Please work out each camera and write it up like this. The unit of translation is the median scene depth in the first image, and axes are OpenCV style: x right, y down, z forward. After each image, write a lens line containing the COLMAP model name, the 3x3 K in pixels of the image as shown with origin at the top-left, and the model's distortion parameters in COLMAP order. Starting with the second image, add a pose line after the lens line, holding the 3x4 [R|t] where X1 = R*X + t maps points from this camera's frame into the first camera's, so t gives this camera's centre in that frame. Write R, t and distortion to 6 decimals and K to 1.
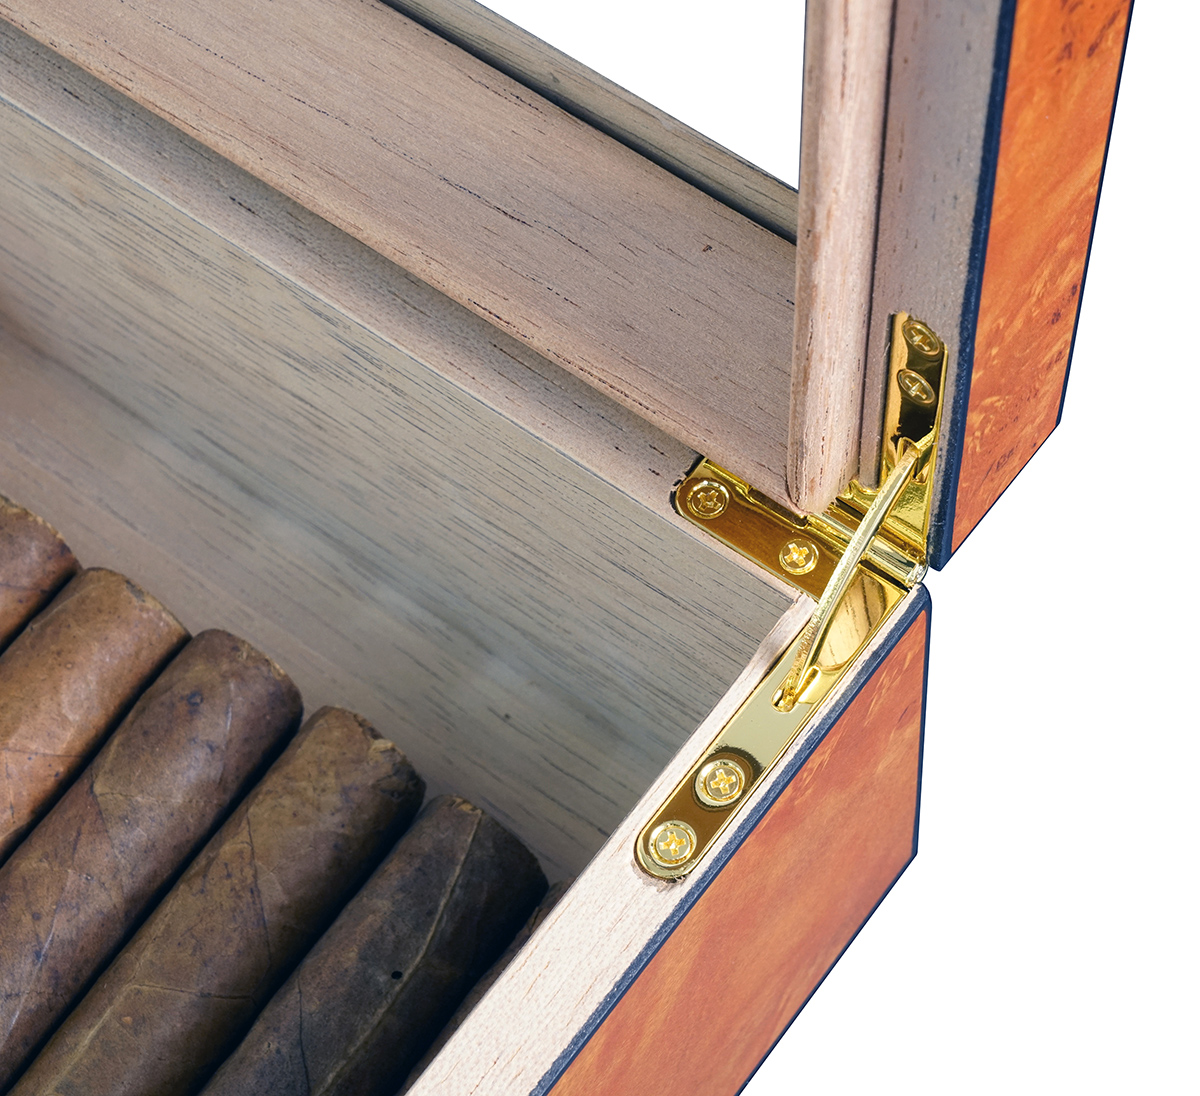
lens RADIAL K [[3062.2, 0, 600.0], [0, 3062.2, 548.0], [0, 0, 1]] dist [-0.009707, -0.023889]
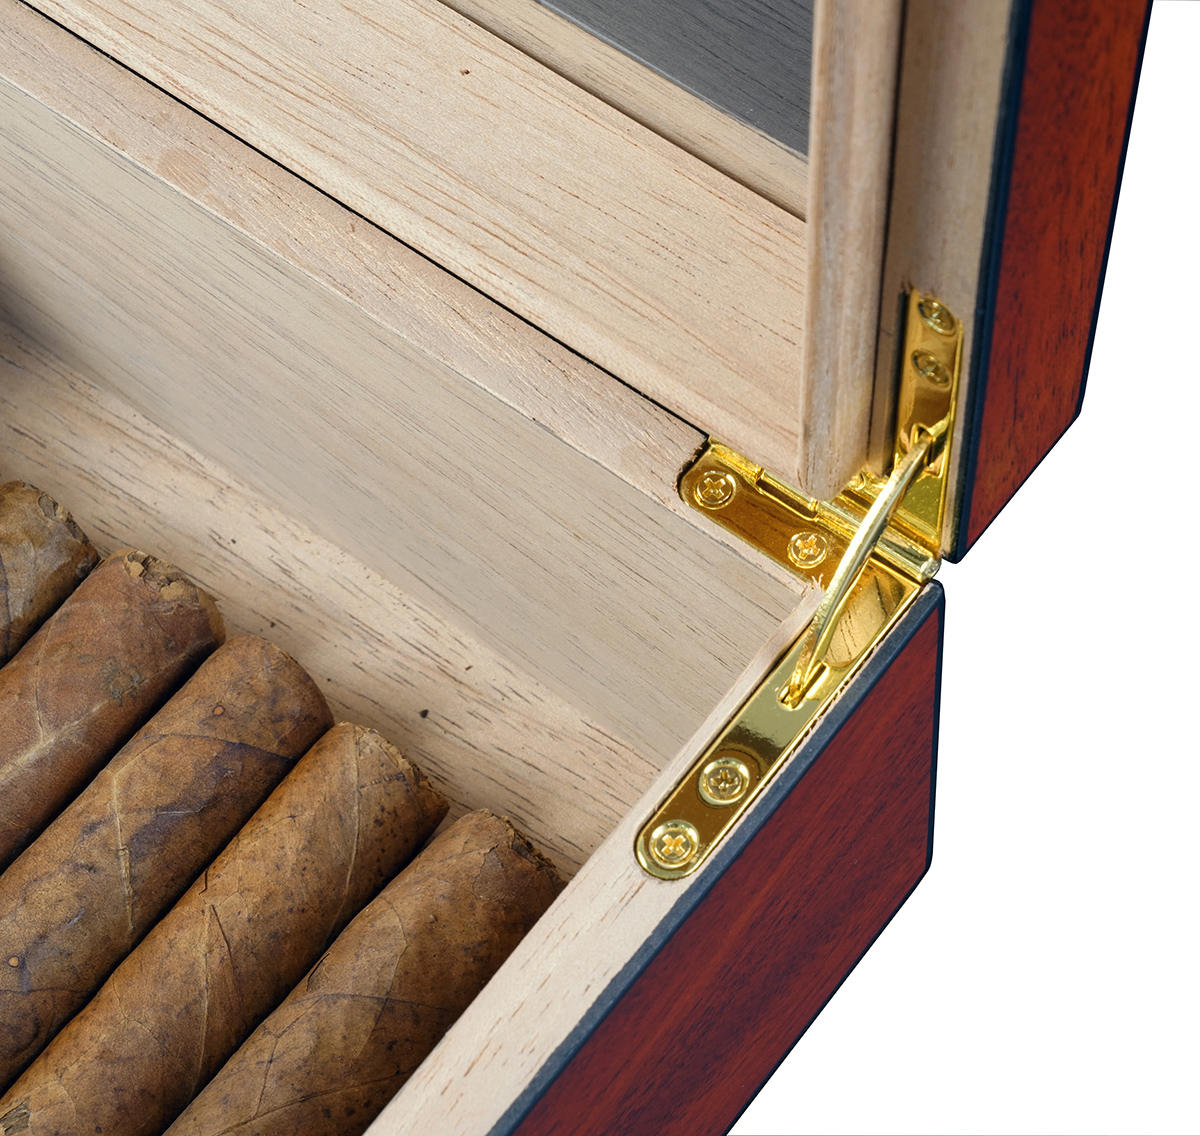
lens RADIAL K [[3510.7, 0, 600.0], [0, 3510.7, 568.0], [0, 0, 1]] dist [0.041259, 0.918428]
pose [[0.999943, 0.007548, 0.007589, -0.009316], [-0.007629, 0.999913, 0.010729, -0.002726], [-0.007508, -0.010786, 0.999914, -0.115478]]
